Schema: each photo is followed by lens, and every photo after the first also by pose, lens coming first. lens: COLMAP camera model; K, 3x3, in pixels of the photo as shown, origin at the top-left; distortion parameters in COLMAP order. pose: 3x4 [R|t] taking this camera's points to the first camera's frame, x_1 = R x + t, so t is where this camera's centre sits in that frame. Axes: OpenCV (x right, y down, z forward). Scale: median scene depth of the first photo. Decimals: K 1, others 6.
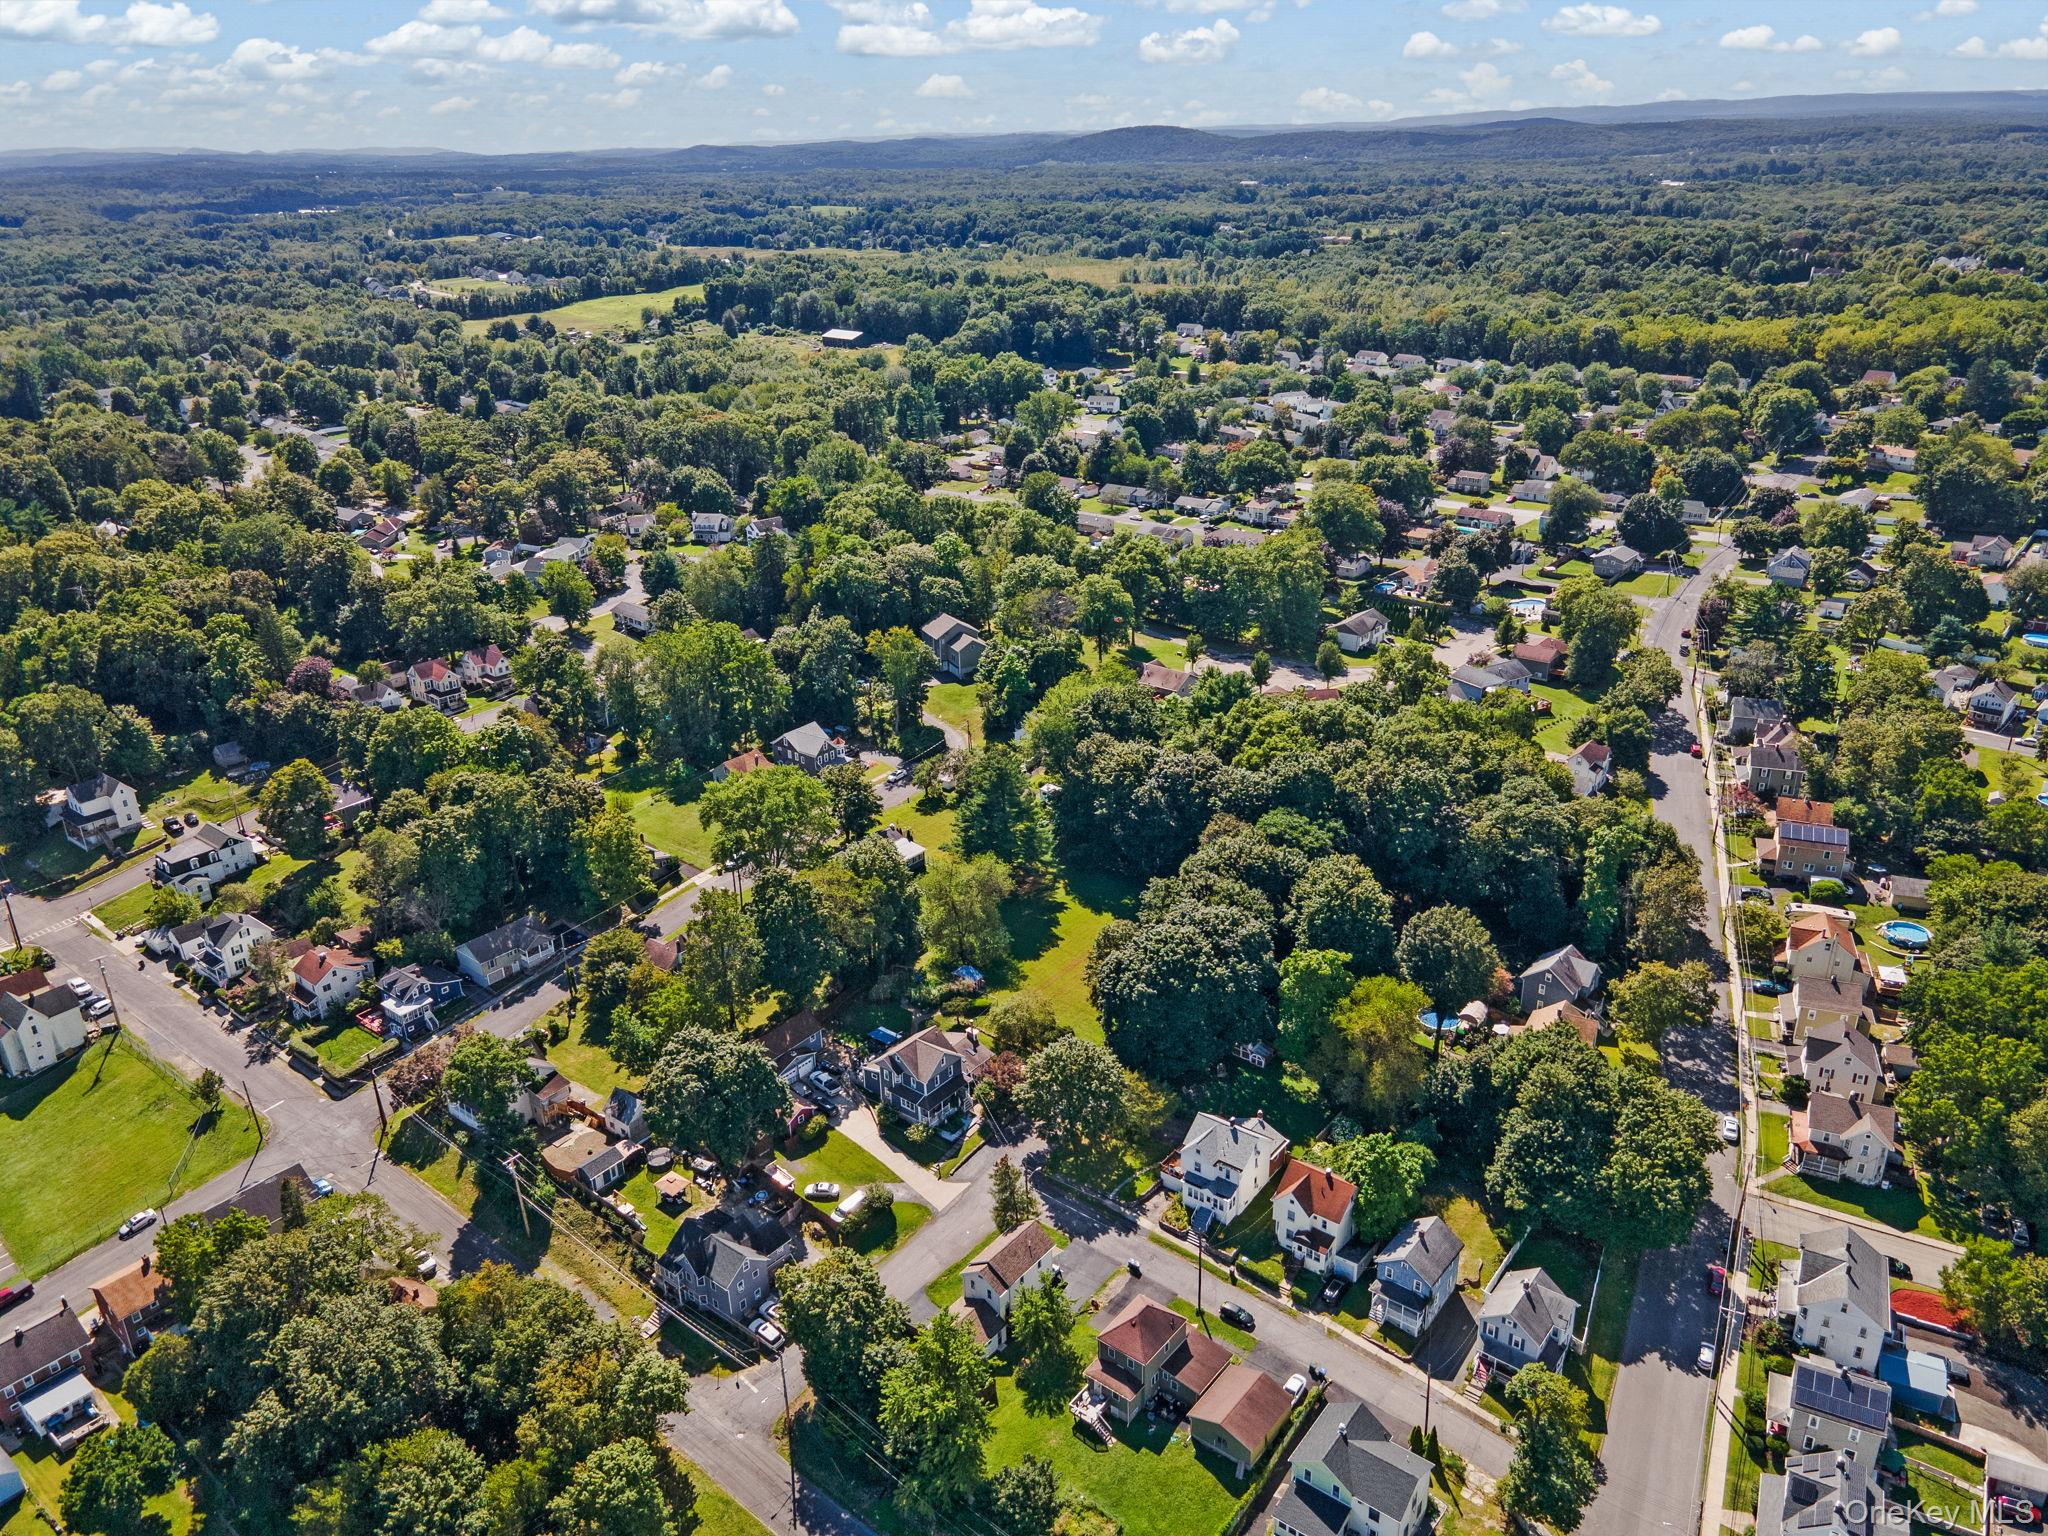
lens RADIAL K [[1515.4, 0, 1022.2], [0, 1515.4, 777.9], [0, 0, 1]] dist [0.005999, 0.052451]
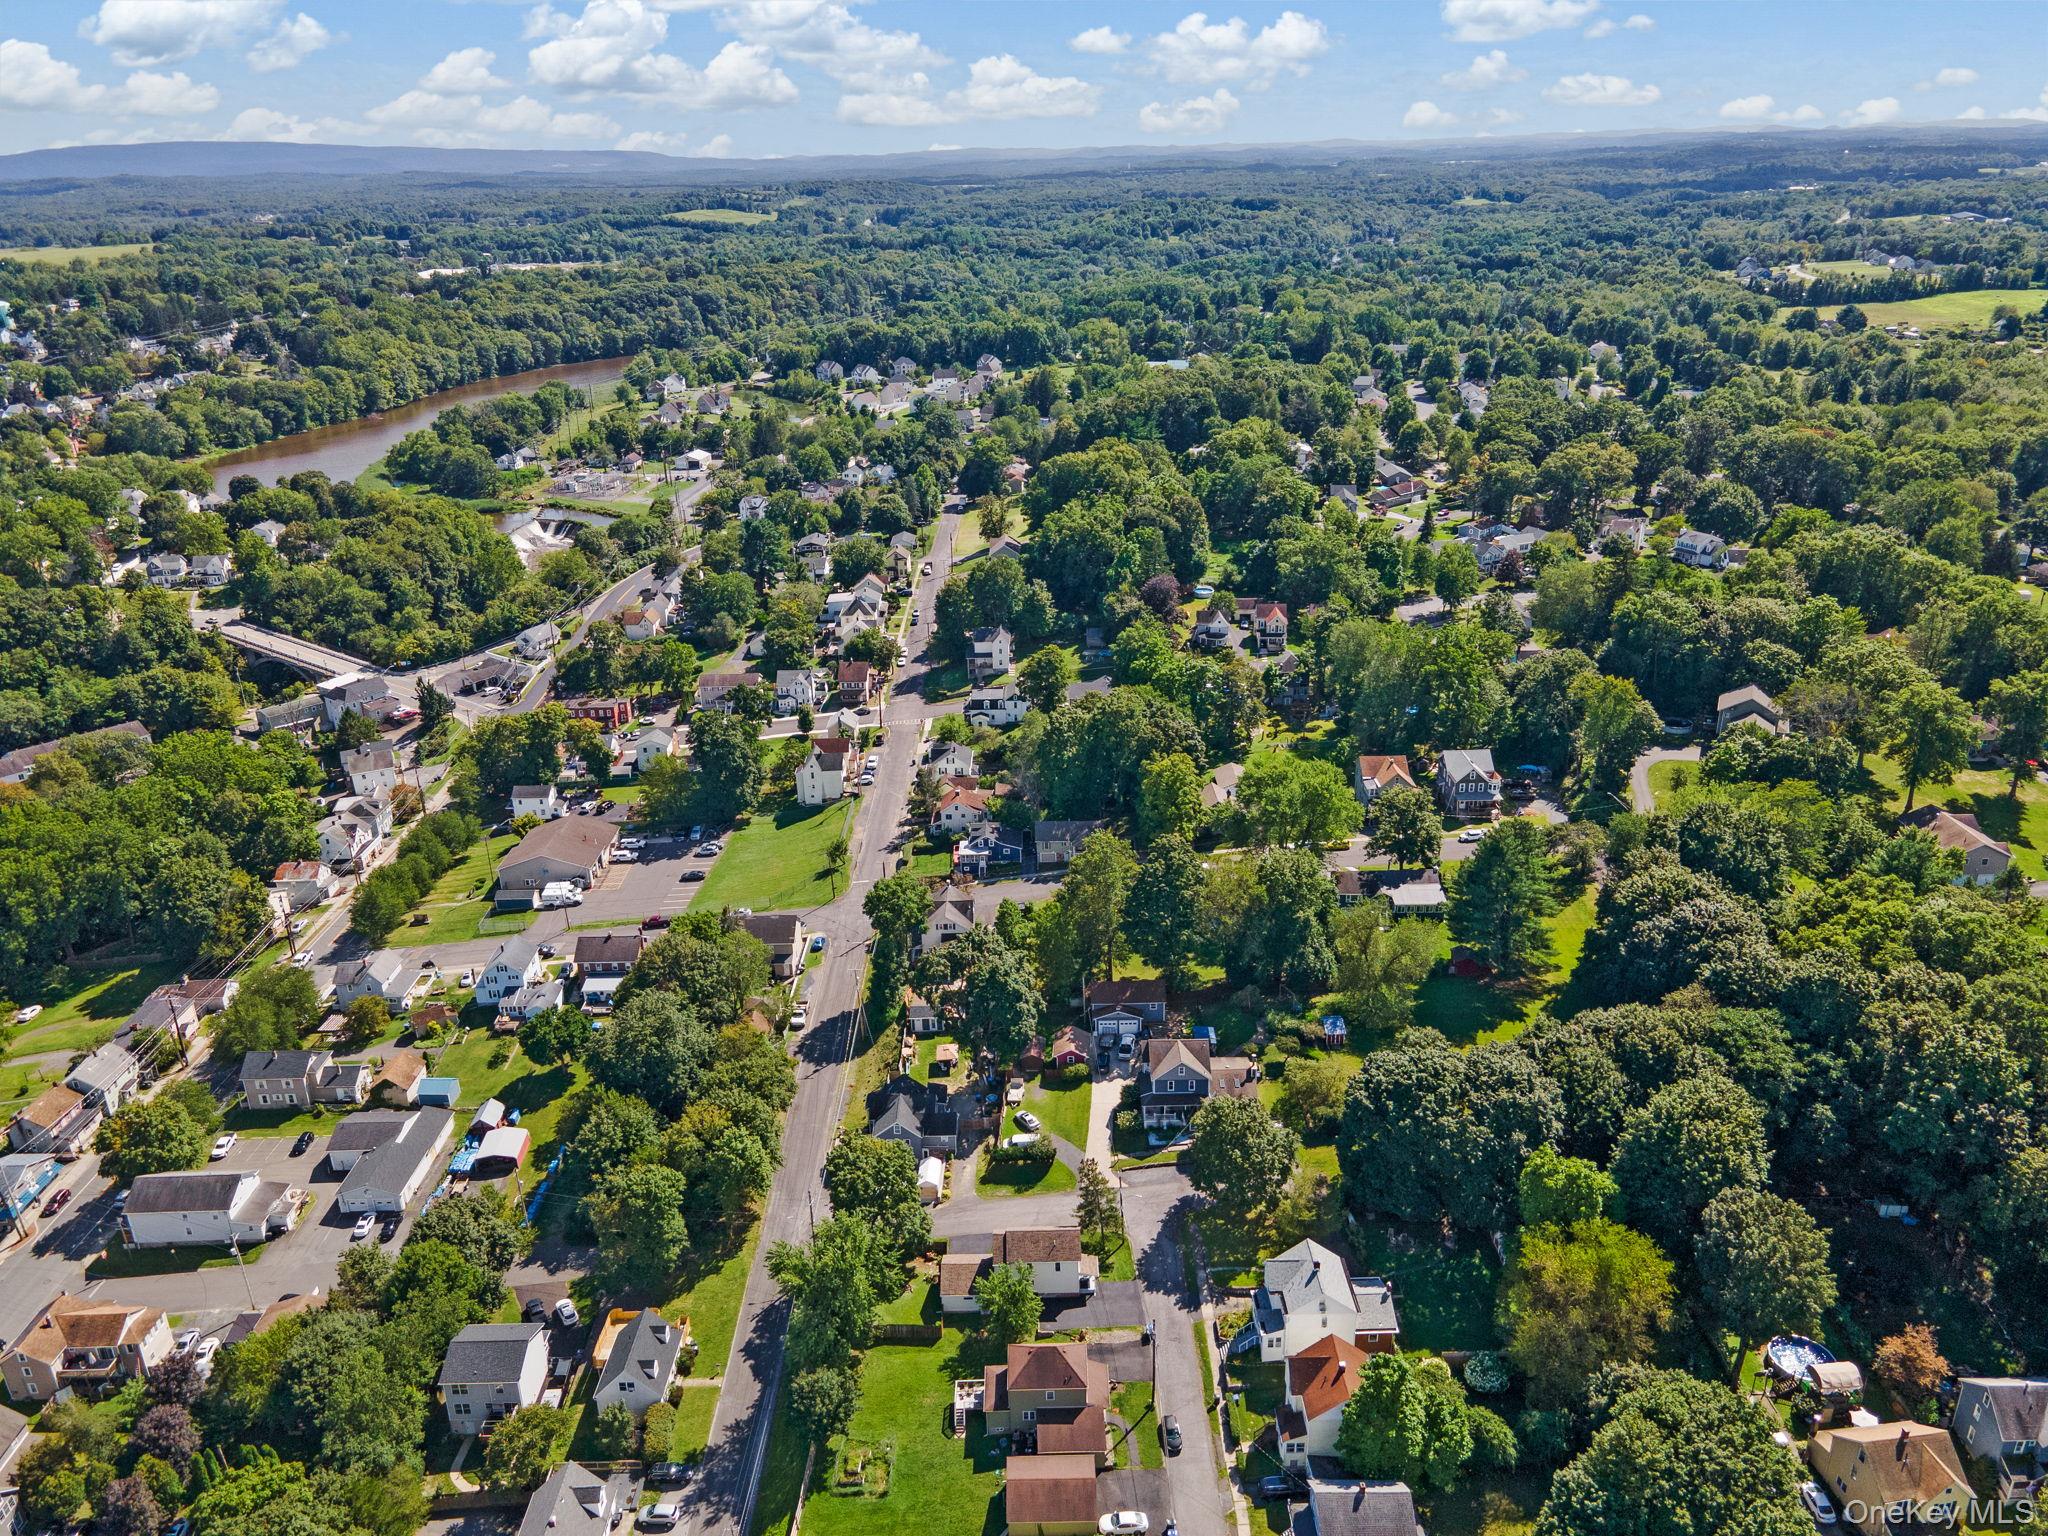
lens RADIAL K [[1515.4, 0, 1022.2], [0, 1515.4, 777.9], [0, 0, 1]] dist [0.005999, 0.052451]
pose [[0.612421, 0.306594, -0.728656, 0.515578], [-0.295929, 0.943624, 0.148323, -0.102710], [0.733053, 0.124794, 0.668626, 0.226245]]
